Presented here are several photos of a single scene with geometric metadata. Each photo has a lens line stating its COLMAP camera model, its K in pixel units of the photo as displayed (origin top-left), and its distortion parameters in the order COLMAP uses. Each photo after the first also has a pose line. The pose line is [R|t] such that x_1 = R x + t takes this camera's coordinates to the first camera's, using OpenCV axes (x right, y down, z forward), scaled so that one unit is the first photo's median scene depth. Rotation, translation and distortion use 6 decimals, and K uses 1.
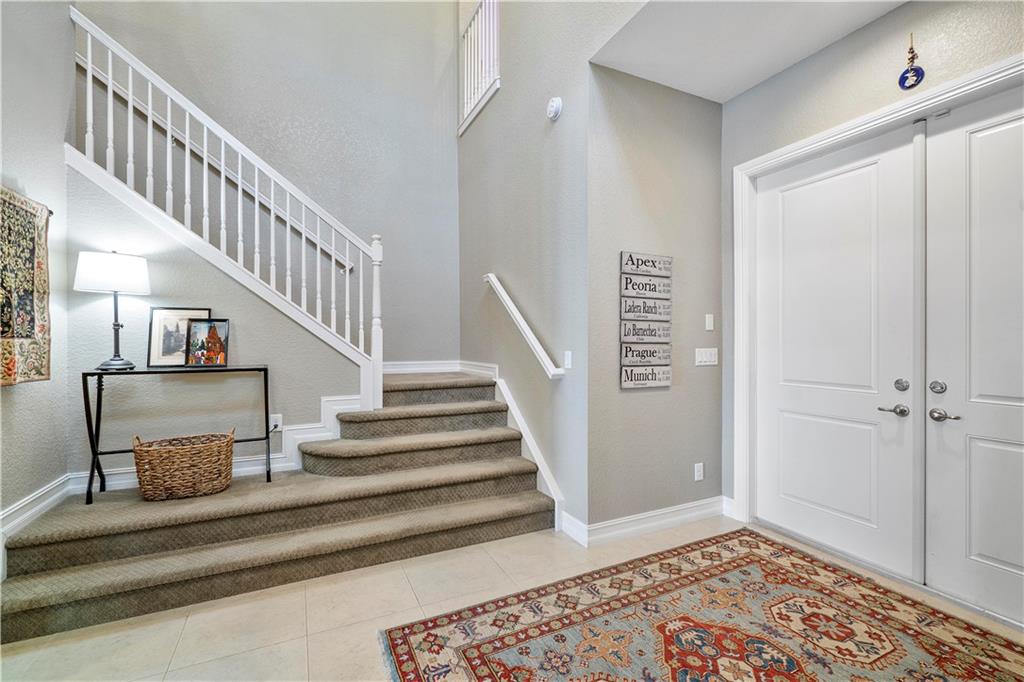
lens RADIAL K [[451.8, 0, 505.2], [0, 451.8, 340.6], [0, 0, 1]] dist [0.000101, 0.000059]
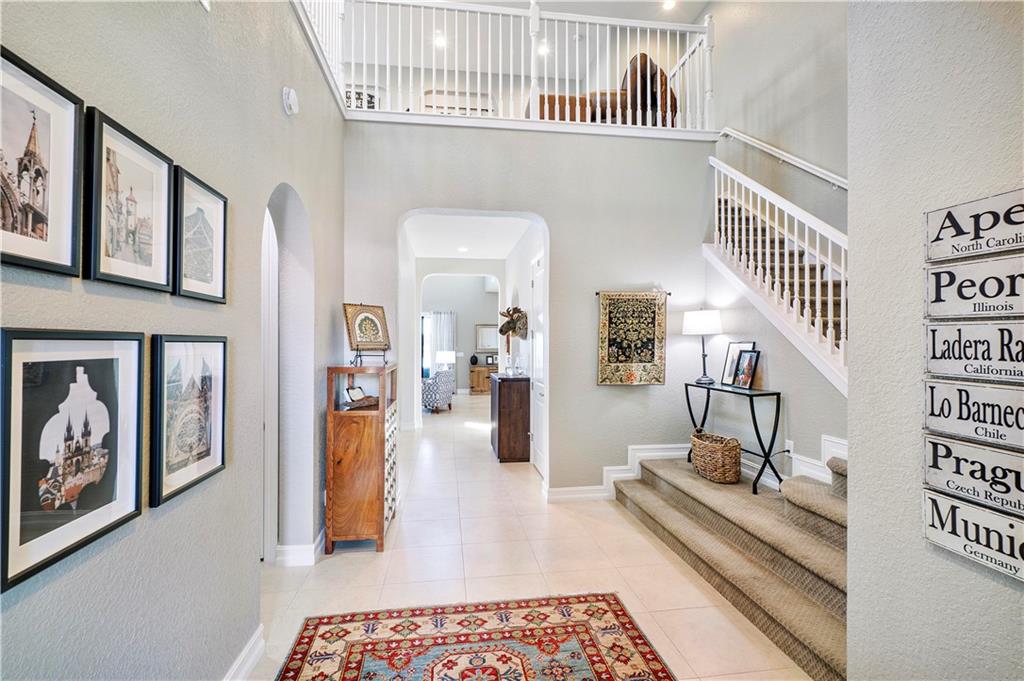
lens RADIAL K [[451.8, 0, 506.4], [0, 451.8, 337.9], [0, 0, 1]] dist [0.000101, 0.000059]
pose [[-0.297372, -0.004858, -0.954749, 0.782779], [0.000600, 0.999986, -0.005275, -0.080344], [0.954762, -0.002141, -0.297365, 0.761919]]
